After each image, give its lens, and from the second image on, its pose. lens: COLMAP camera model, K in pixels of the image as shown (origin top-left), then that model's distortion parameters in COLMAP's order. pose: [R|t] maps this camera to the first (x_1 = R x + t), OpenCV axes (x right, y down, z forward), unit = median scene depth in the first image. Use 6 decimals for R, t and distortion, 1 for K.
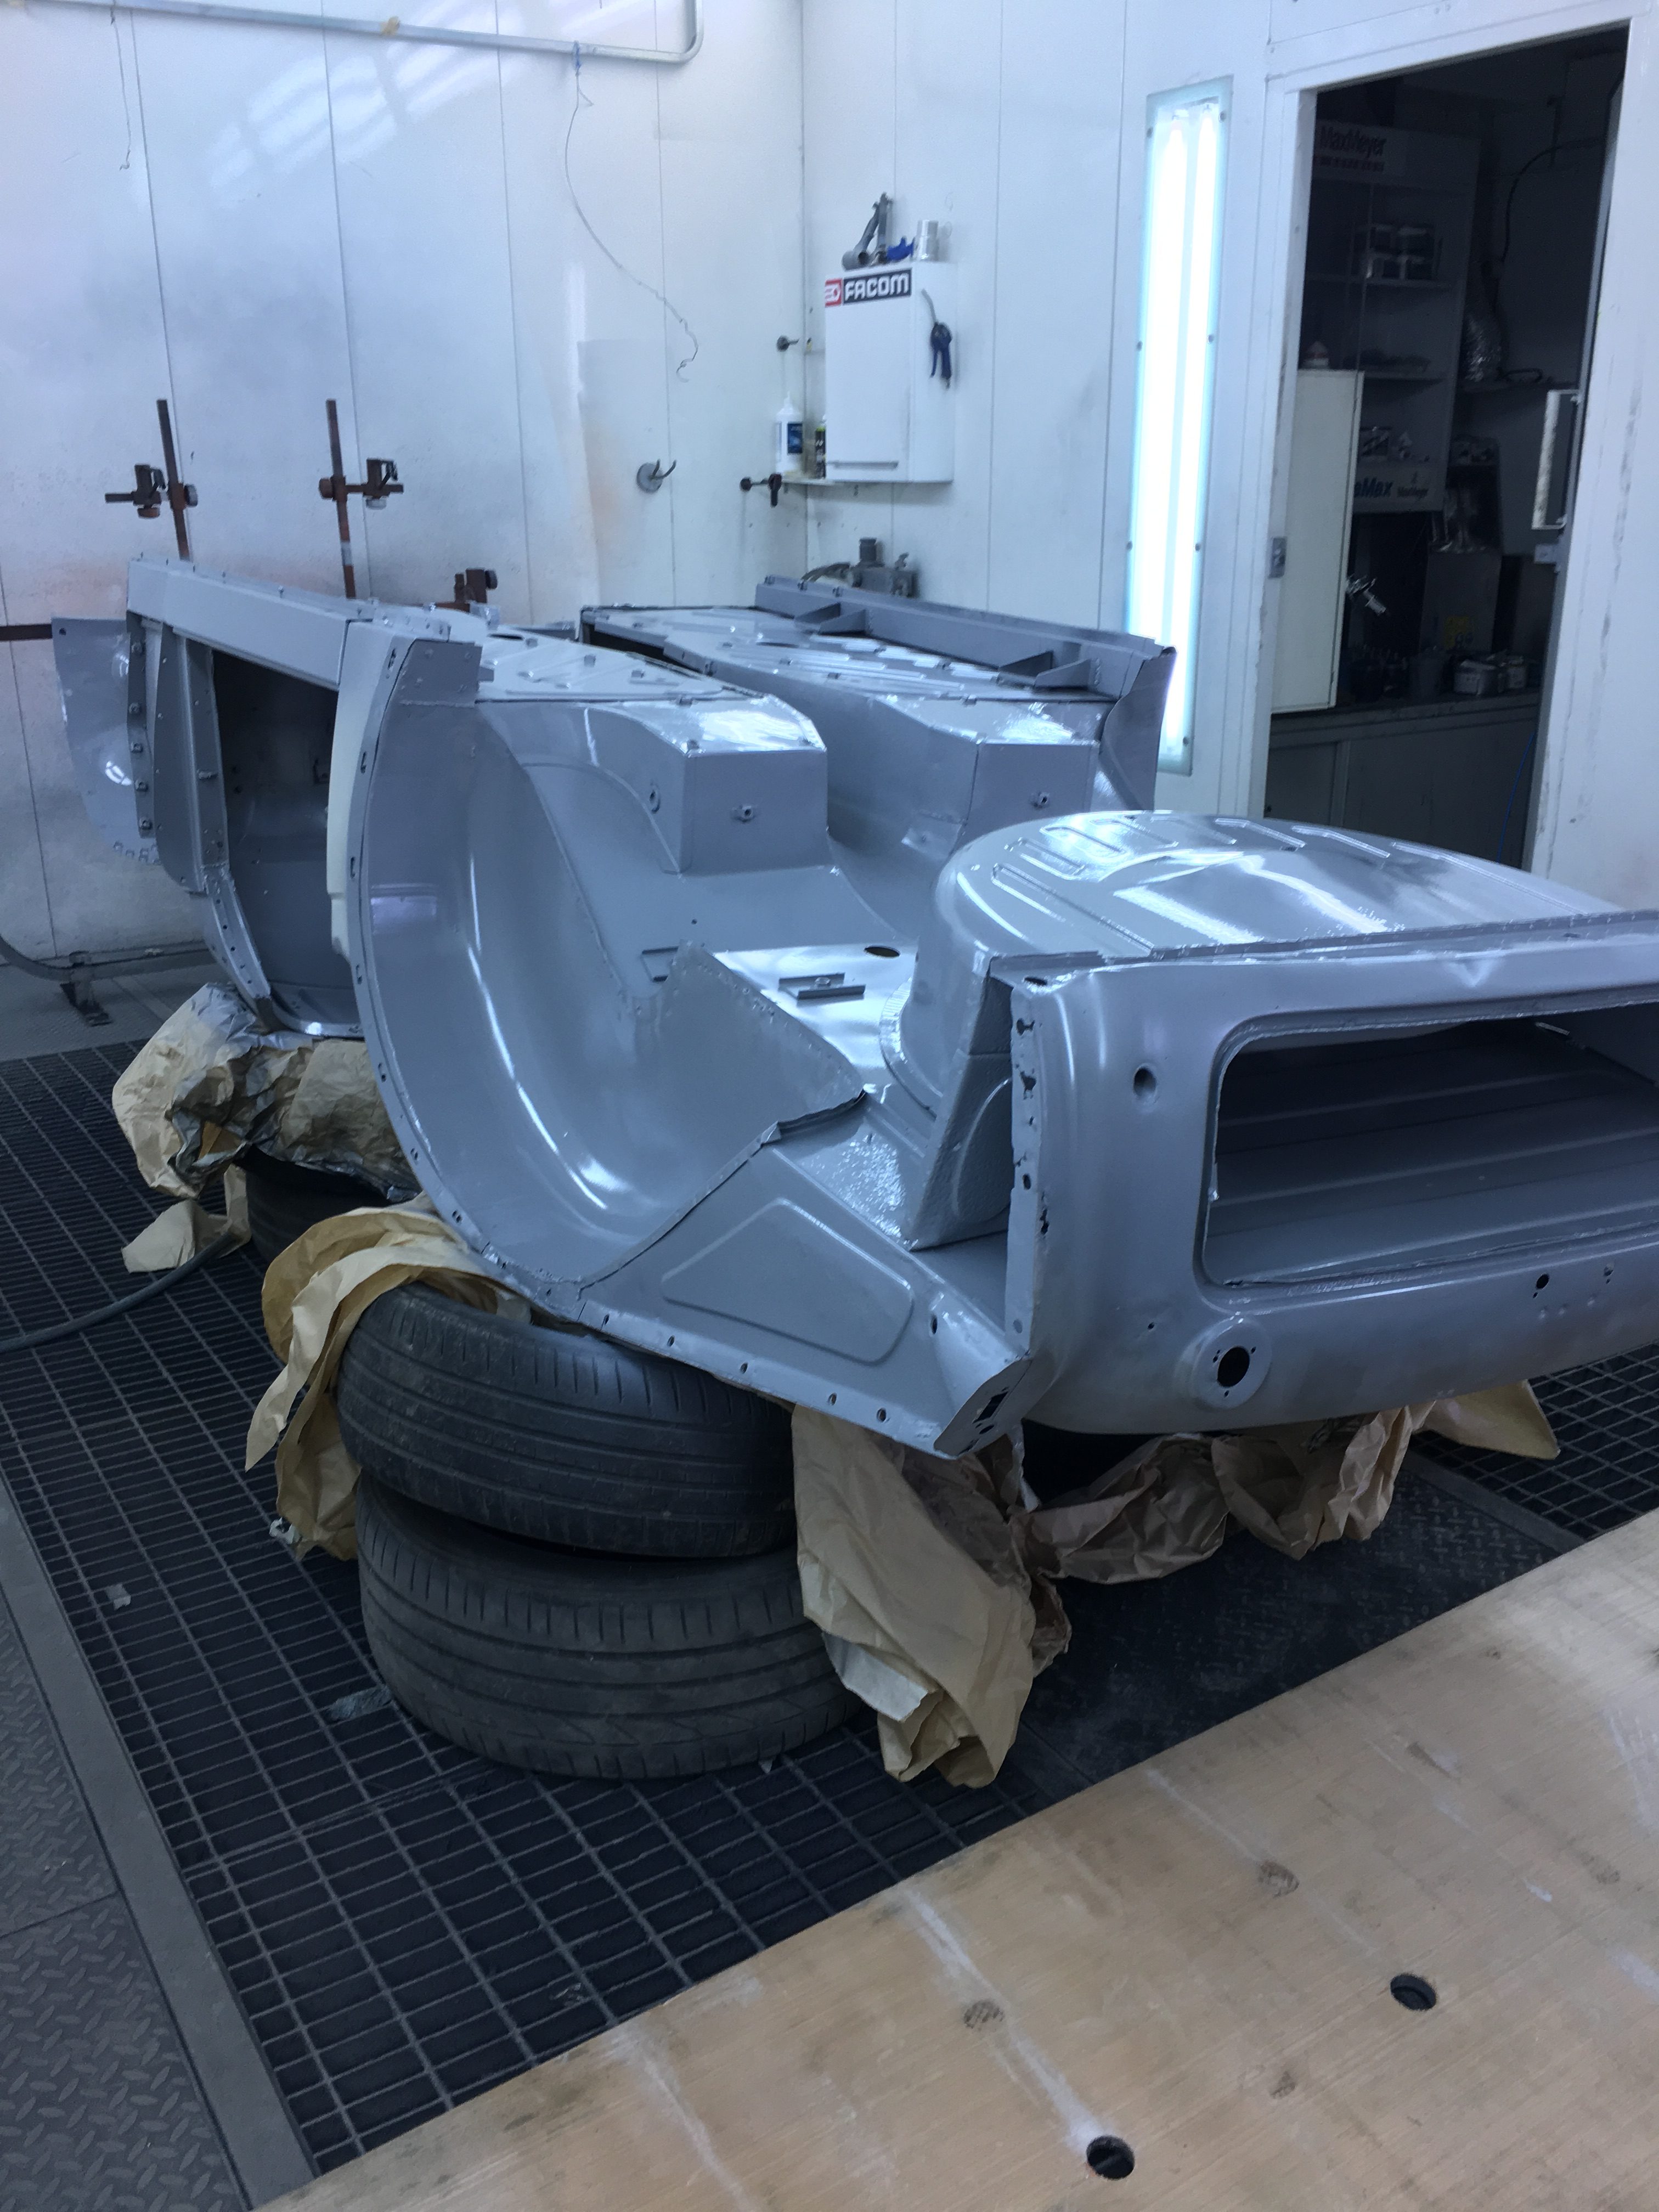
lens RADIAL K [[1902.5, 0, 828.3], [0, 1902.5, 1104.2], [0, 0, 1]] dist [0.083632, -0.090583]
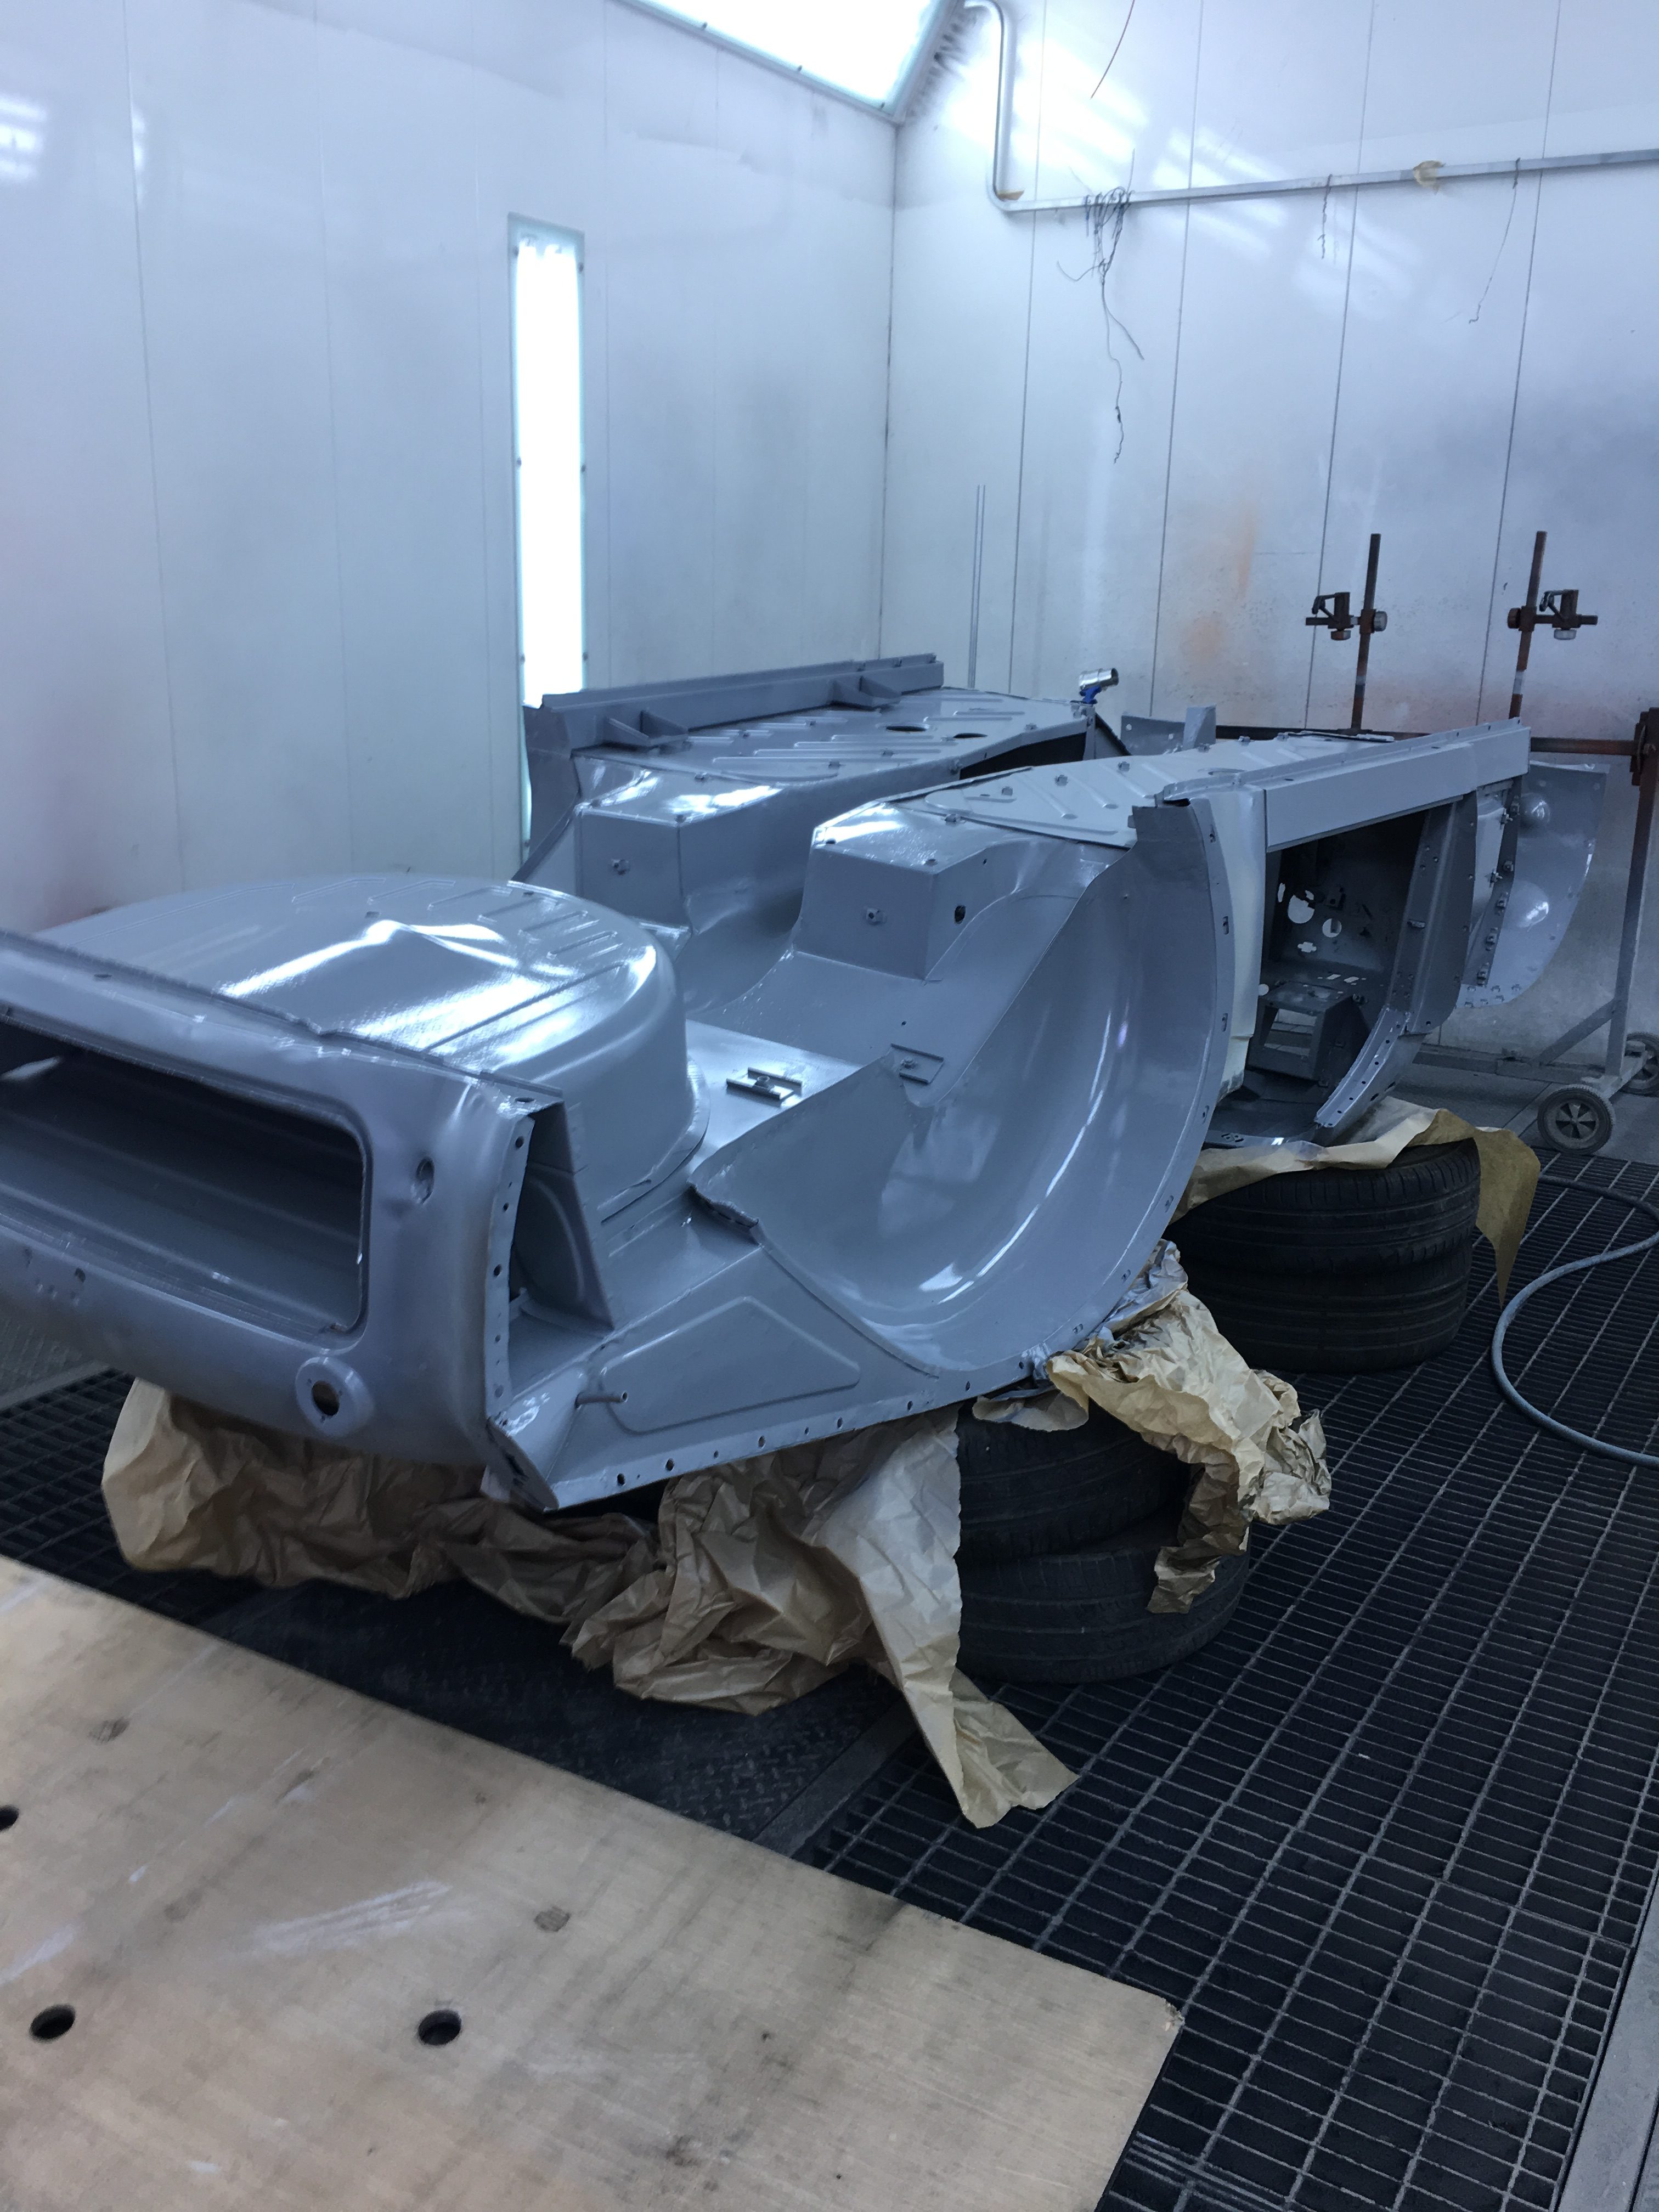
lens RADIAL K [[1902.5, 0, 830.9], [0, 1902.5, 1110.5], [0, 0, 1]] dist [0.083632, -0.090583]
pose [[0.445340, 0.252958, -0.858886, 0.522227], [-0.308450, 0.943886, 0.118058, -0.091487], [0.840554, 0.212348, 0.498375, 0.269996]]
